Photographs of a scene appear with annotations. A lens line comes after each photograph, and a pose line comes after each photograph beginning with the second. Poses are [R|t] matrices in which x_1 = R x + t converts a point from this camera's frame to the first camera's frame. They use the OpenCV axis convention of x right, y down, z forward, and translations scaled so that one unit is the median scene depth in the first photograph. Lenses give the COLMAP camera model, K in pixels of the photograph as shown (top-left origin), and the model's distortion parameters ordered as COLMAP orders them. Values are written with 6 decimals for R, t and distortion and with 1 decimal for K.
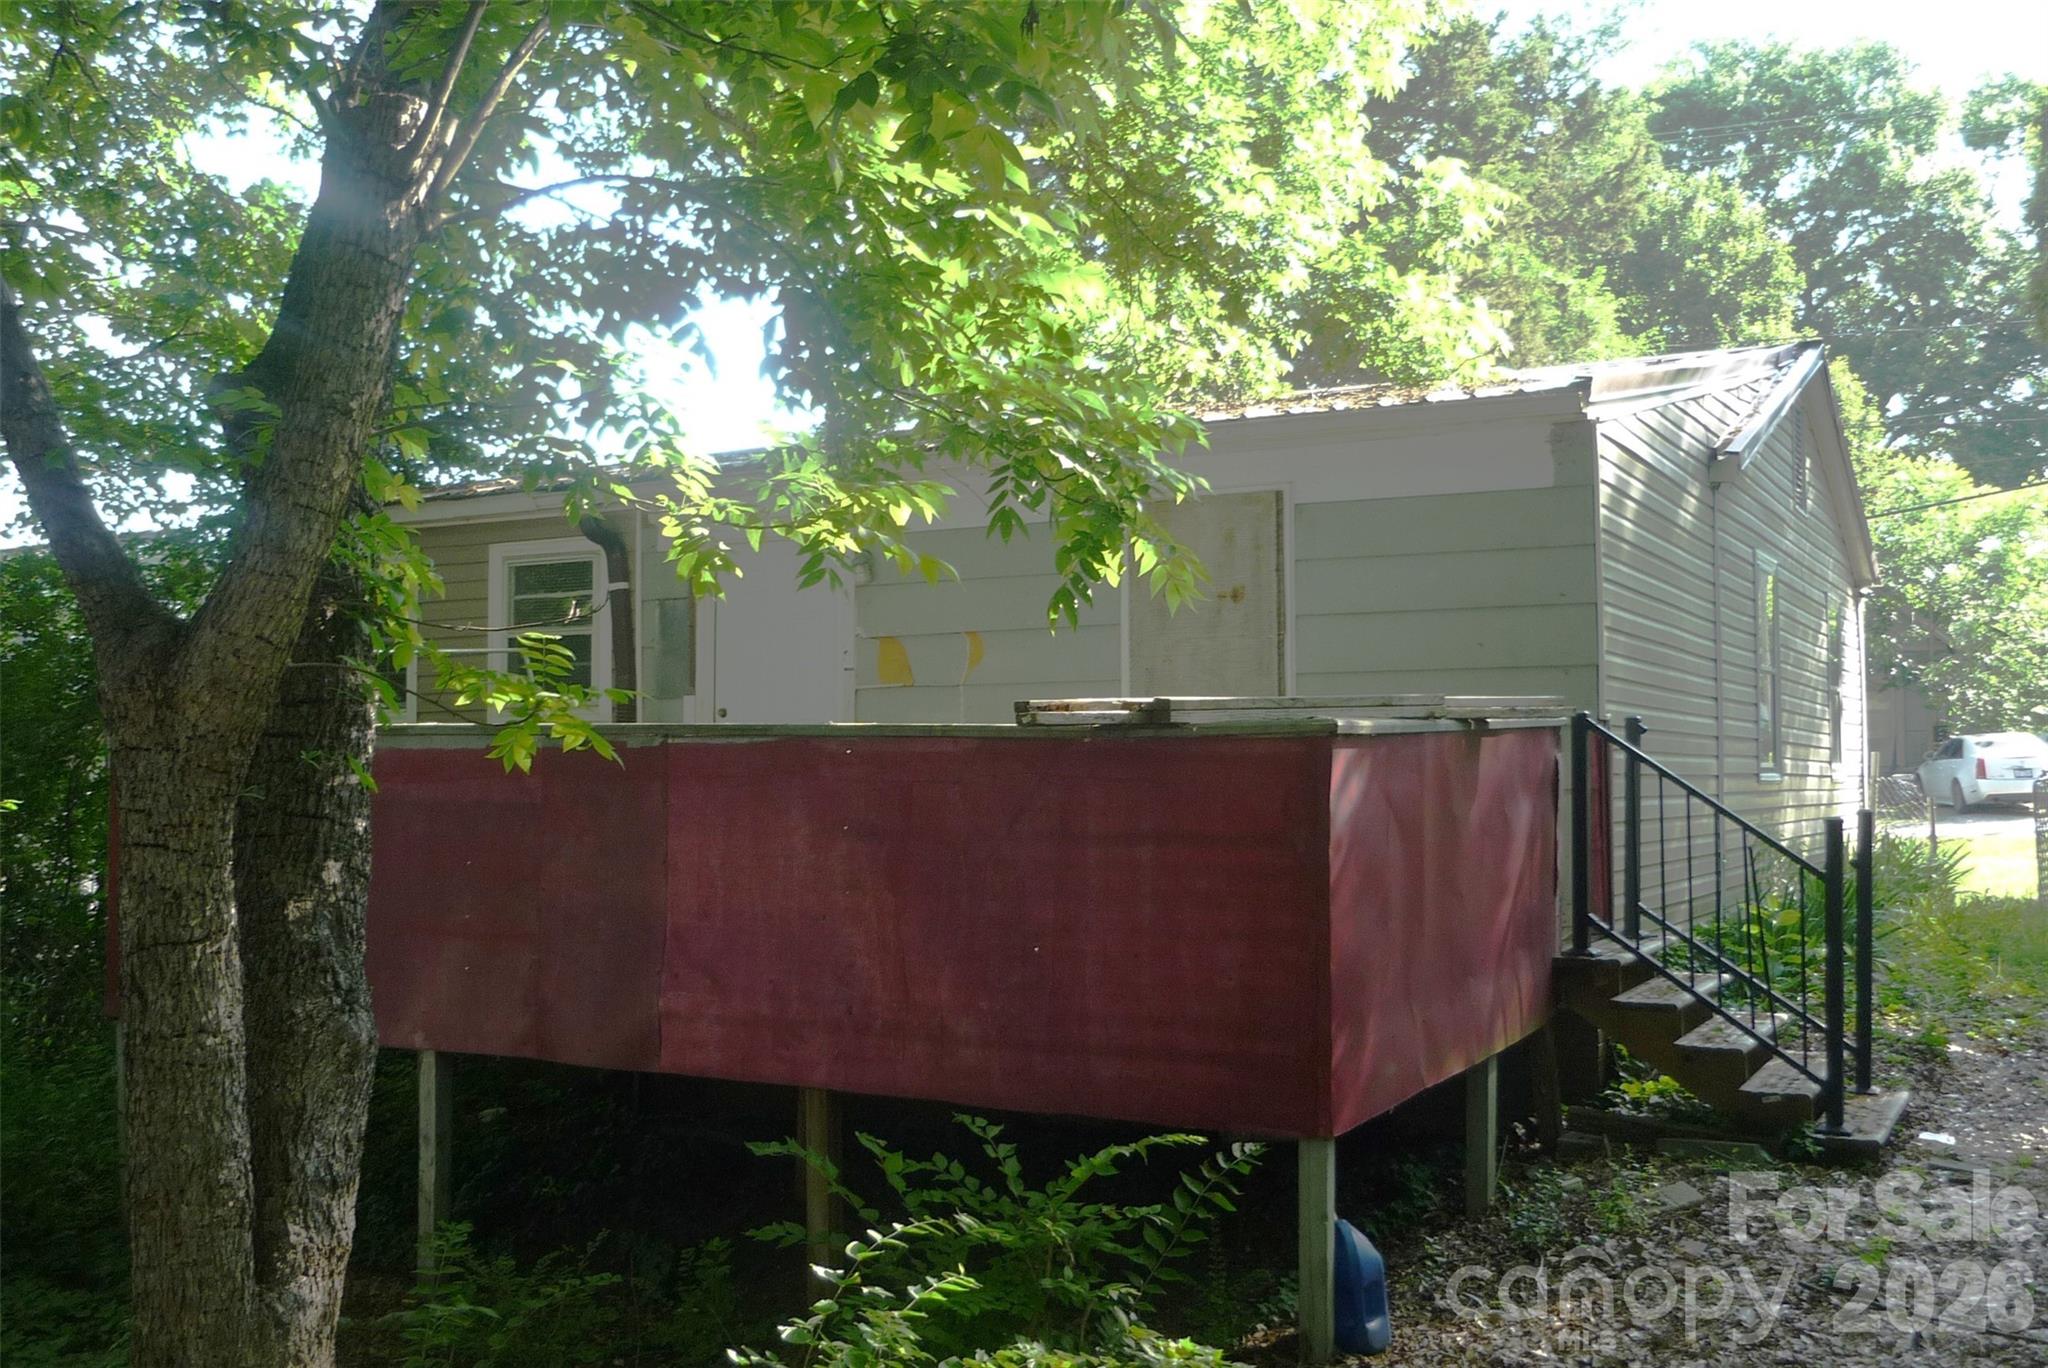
lens RADIAL K [[1977.3, 0, 1131.2], [0, 1977.3, 684.8], [0, 0, 1]] dist [-0.064213, 0.002905]
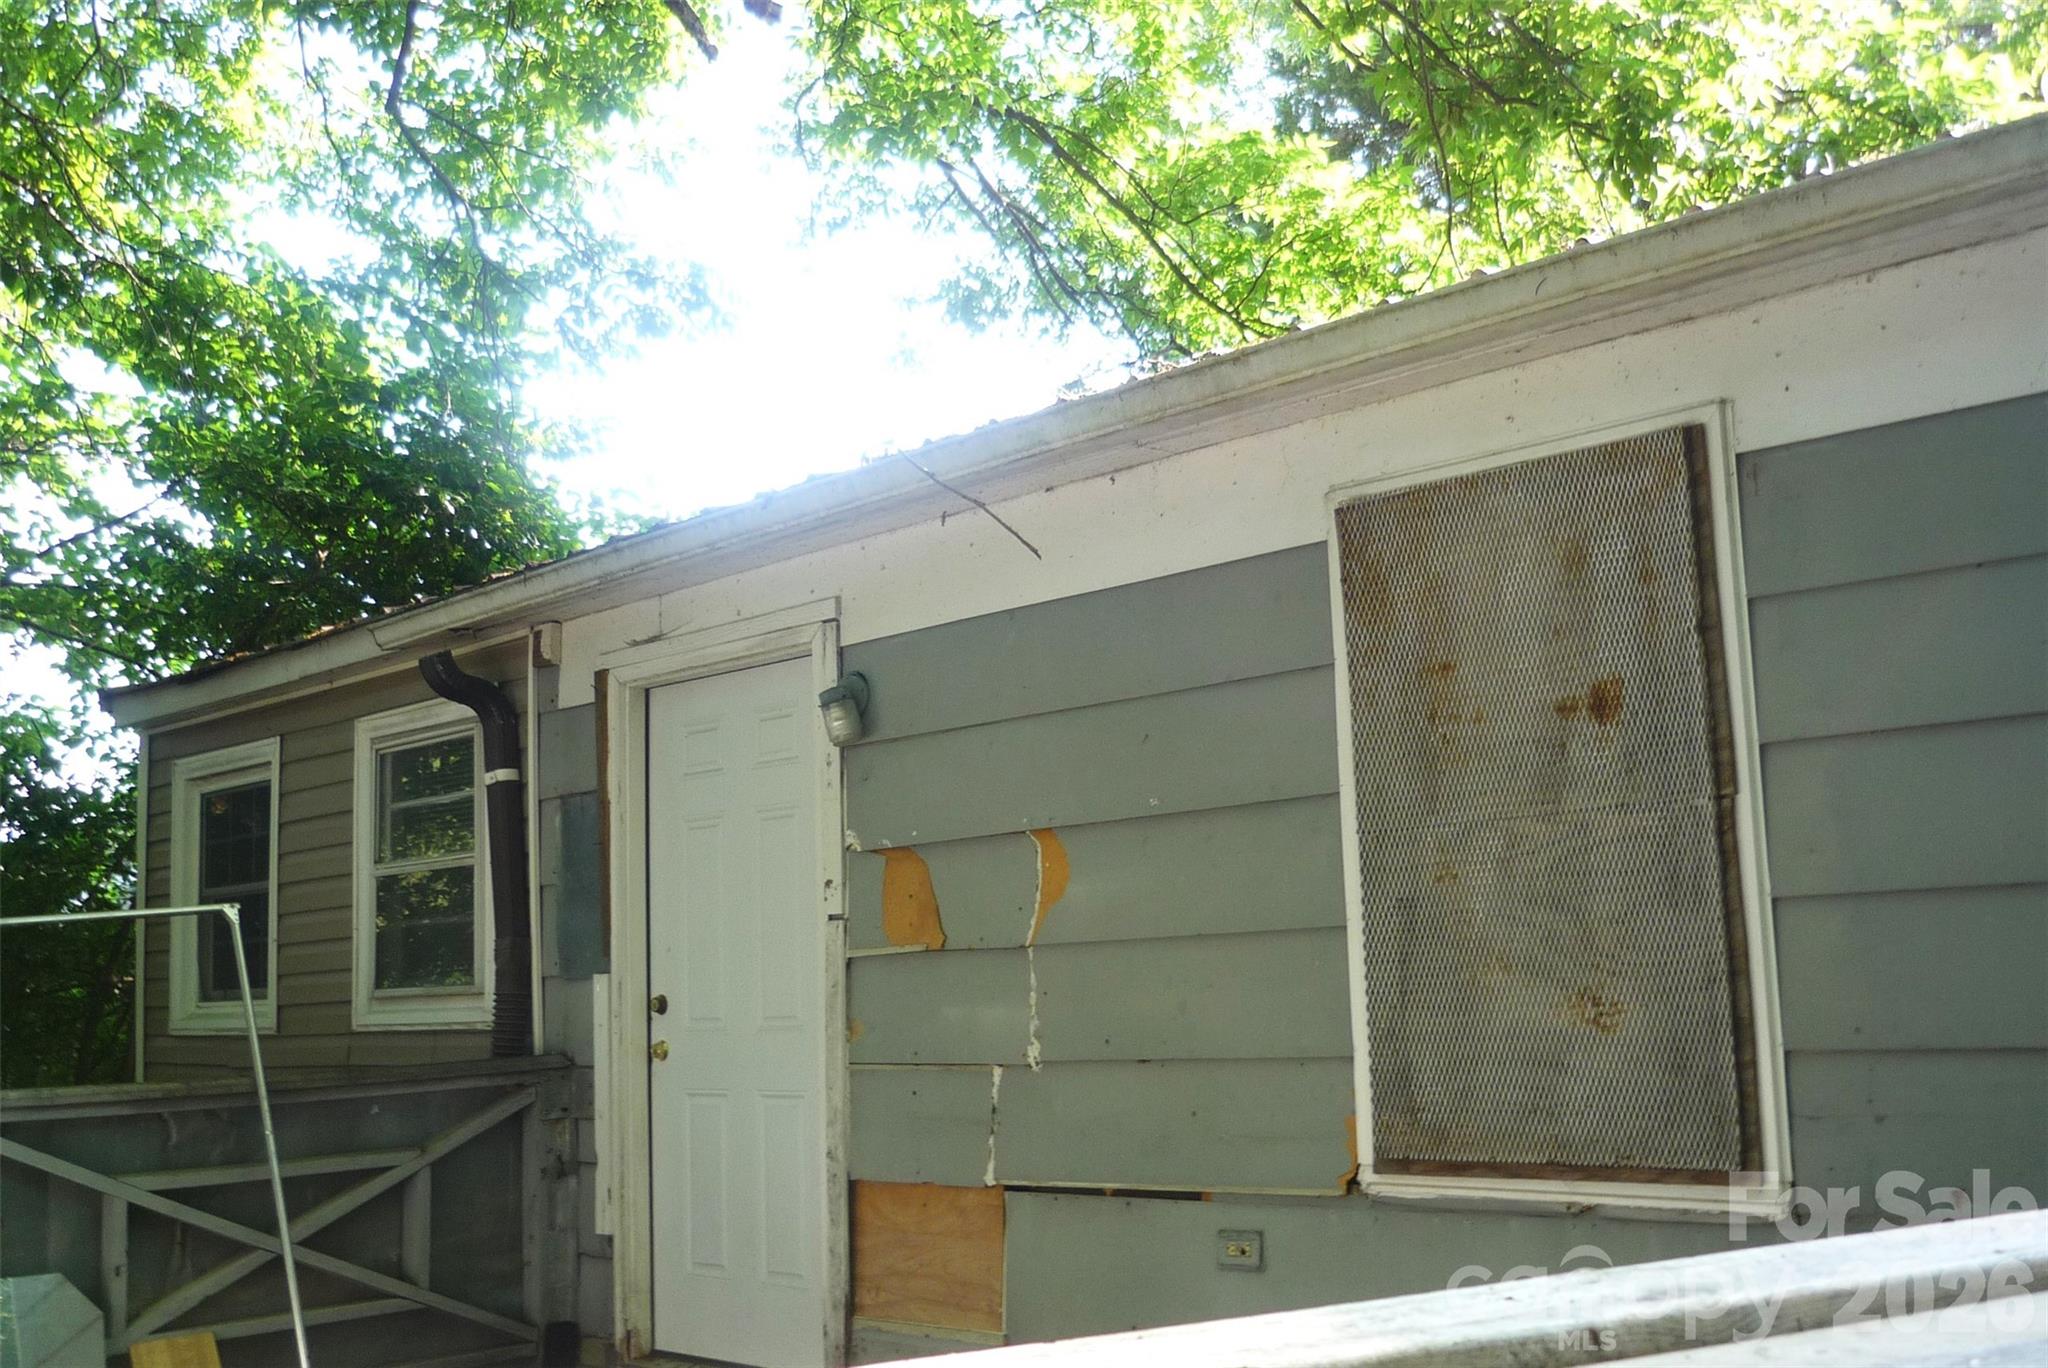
lens RADIAL K [[2115.8, 0, 1000.5], [0, 2115.8, 692.9], [0, 0, 1]] dist [-0.055791, 0.044395]
pose [[0.950714, -0.068750, -0.302351, 0.066293], [0.041146, 0.994458, -0.096745, -0.012031], [0.307327, 0.079537, 0.948274, 0.569484]]
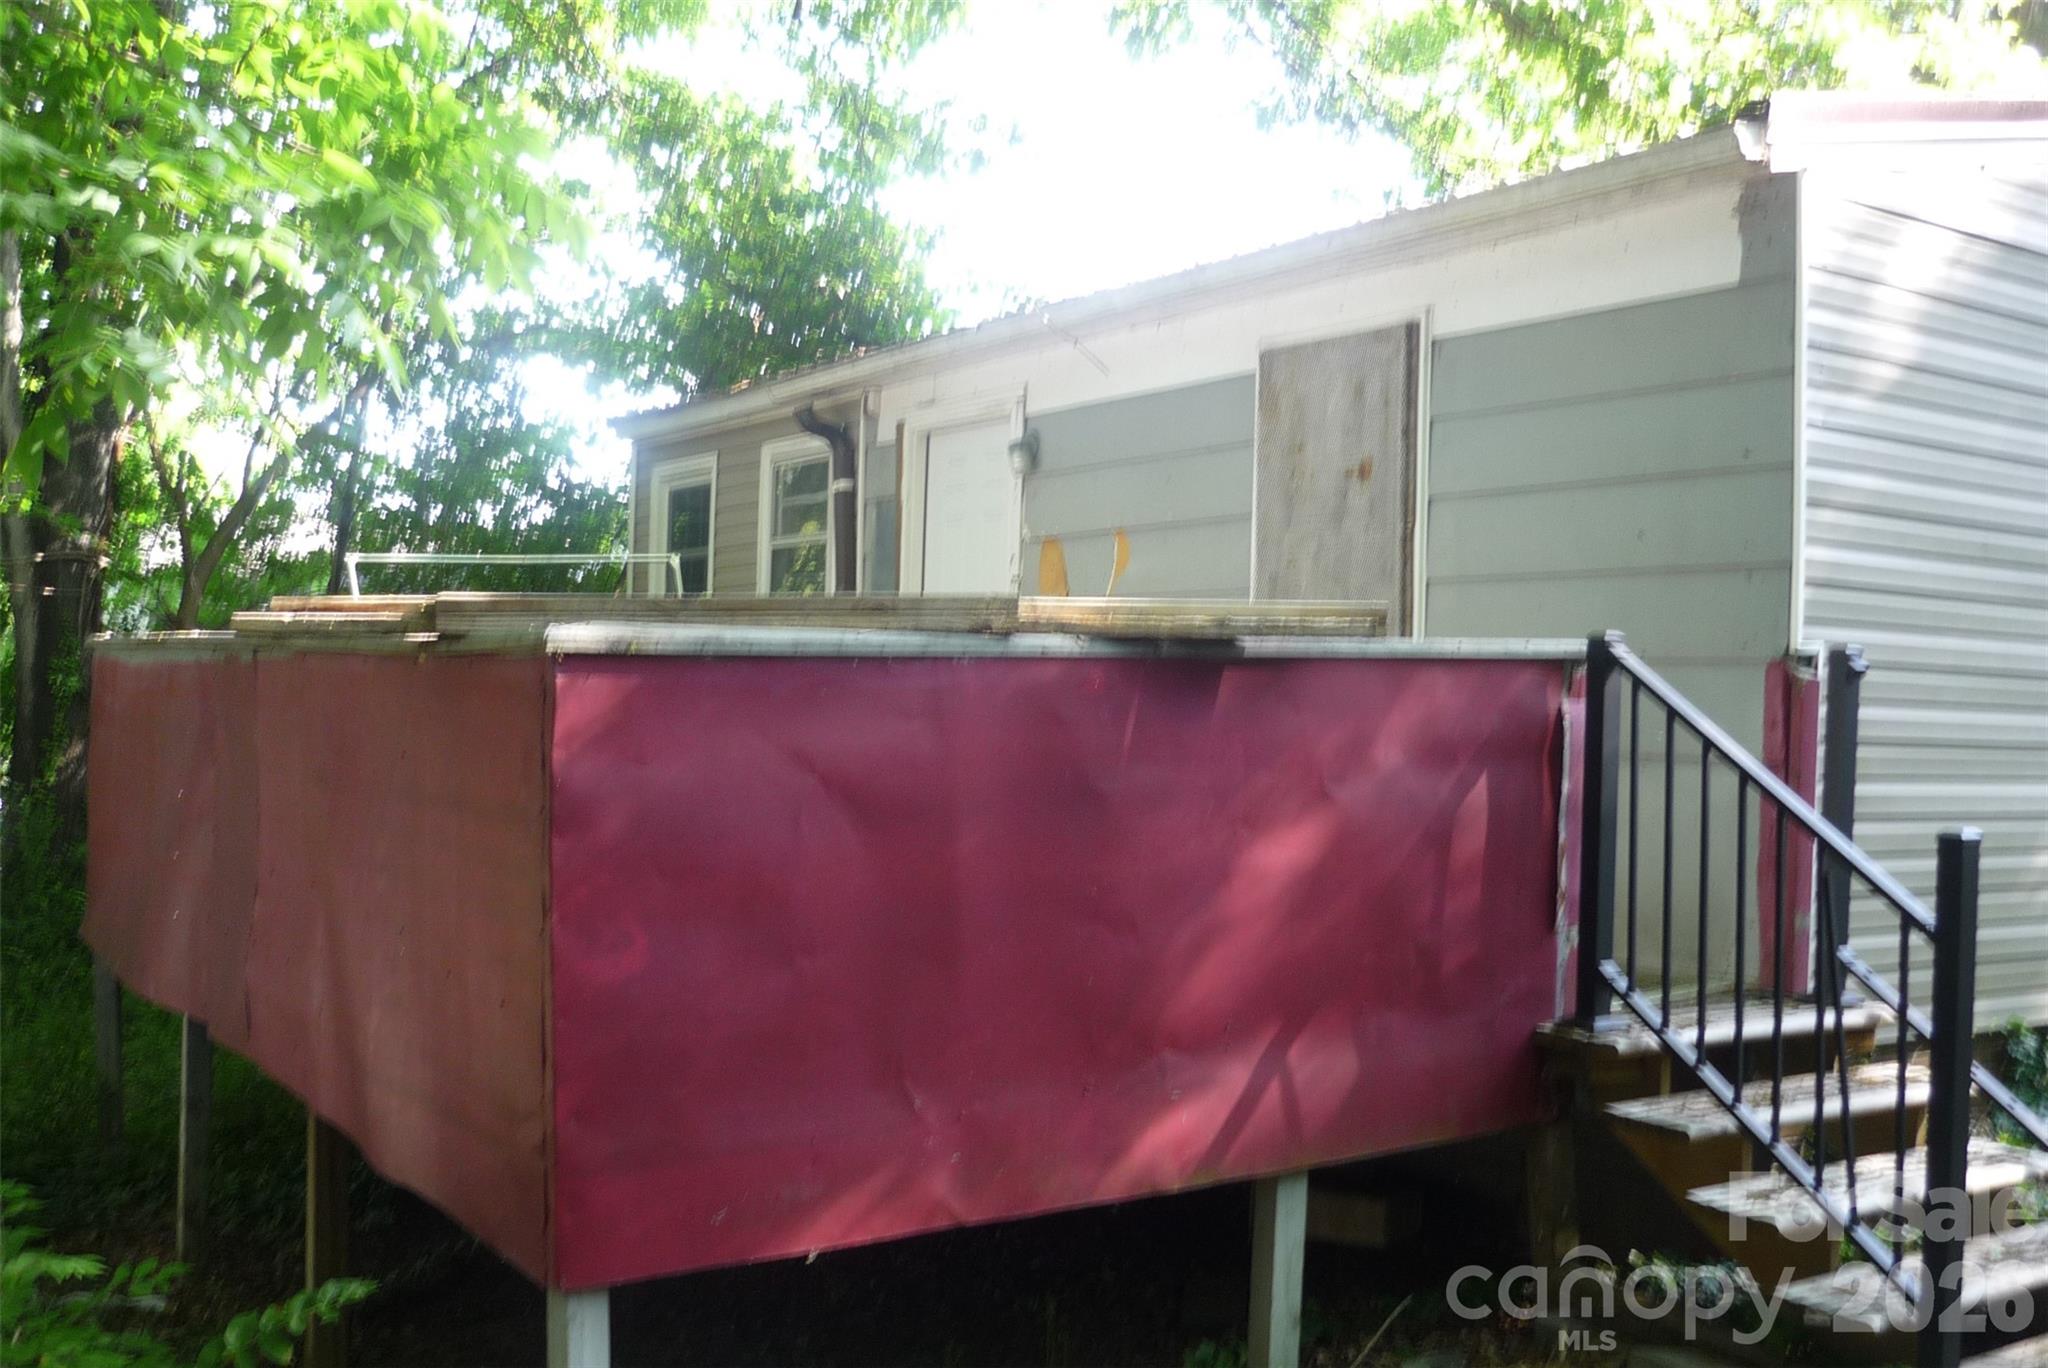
lens RADIAL K [[2029.4, 0, 1024.0], [0, 2029.4, 684.0], [0, 0, 1]] dist [-0.057776, 0.042484]
pose [[0.868446, 0.025705, -0.495117, 0.311557], [-0.009824, 0.999351, 0.034652, 0.007313], [0.495687, -0.025229, 0.868135, 0.300867]]
